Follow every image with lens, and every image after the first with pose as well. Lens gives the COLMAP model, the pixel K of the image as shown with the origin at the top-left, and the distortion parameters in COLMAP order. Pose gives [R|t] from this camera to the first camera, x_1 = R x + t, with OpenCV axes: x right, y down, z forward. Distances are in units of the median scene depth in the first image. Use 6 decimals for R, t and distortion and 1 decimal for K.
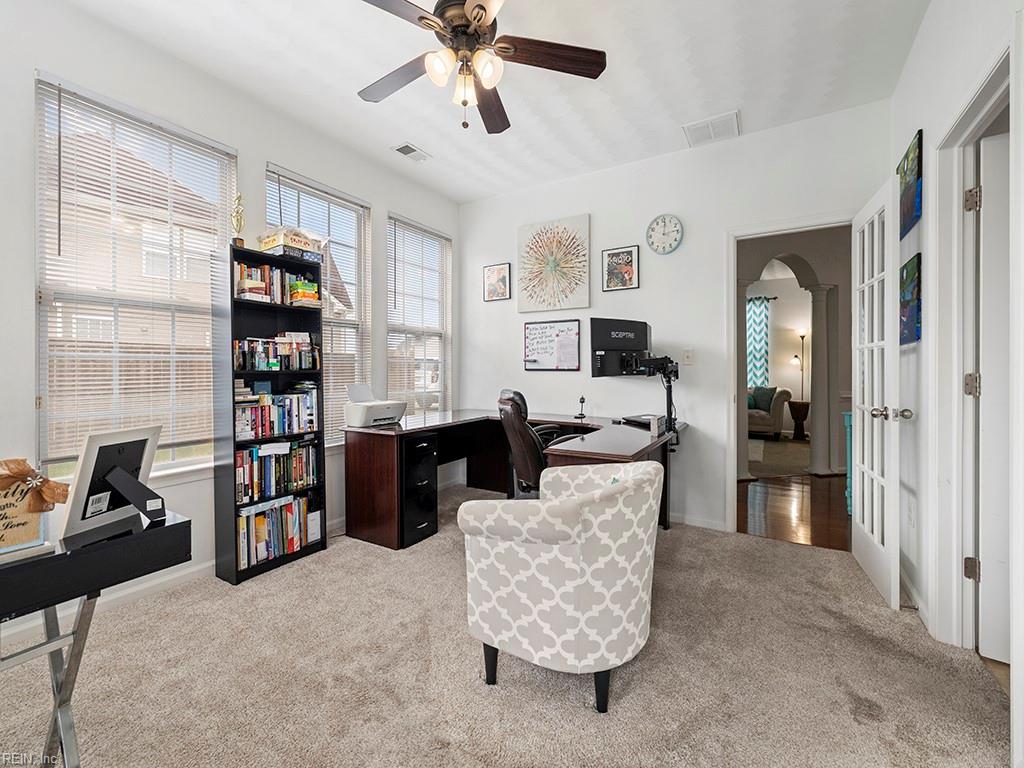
lens RADIAL K [[444.3, 0, 512.2], [0, 444.3, 370.4], [0, 0, 1]] dist [0.002076, 0.000244]
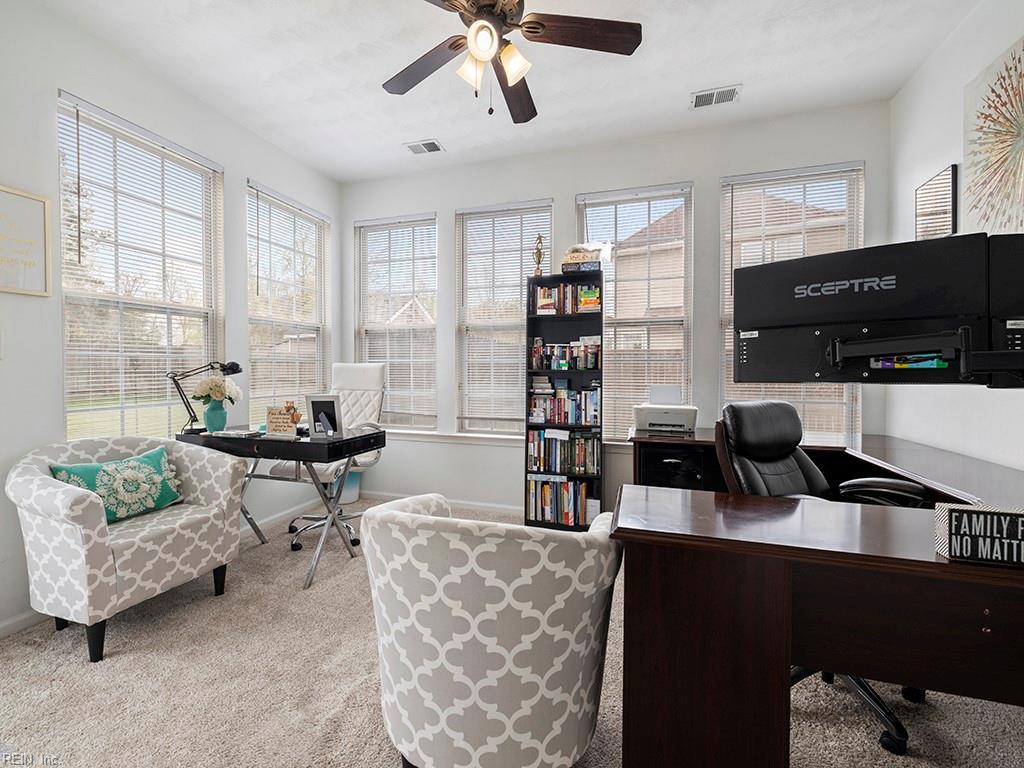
lens RADIAL K [[444.3, 0, 512.2], [0, 444.3, 370.4], [0, 0, 1]] dist [0.002076, 0.000244]
pose [[0.204484, 0.001678, -0.978869, 0.613585], [-0.005918, 0.999982, 0.000478, 0.002150], [0.978852, 0.005695, 0.204490, 0.613062]]
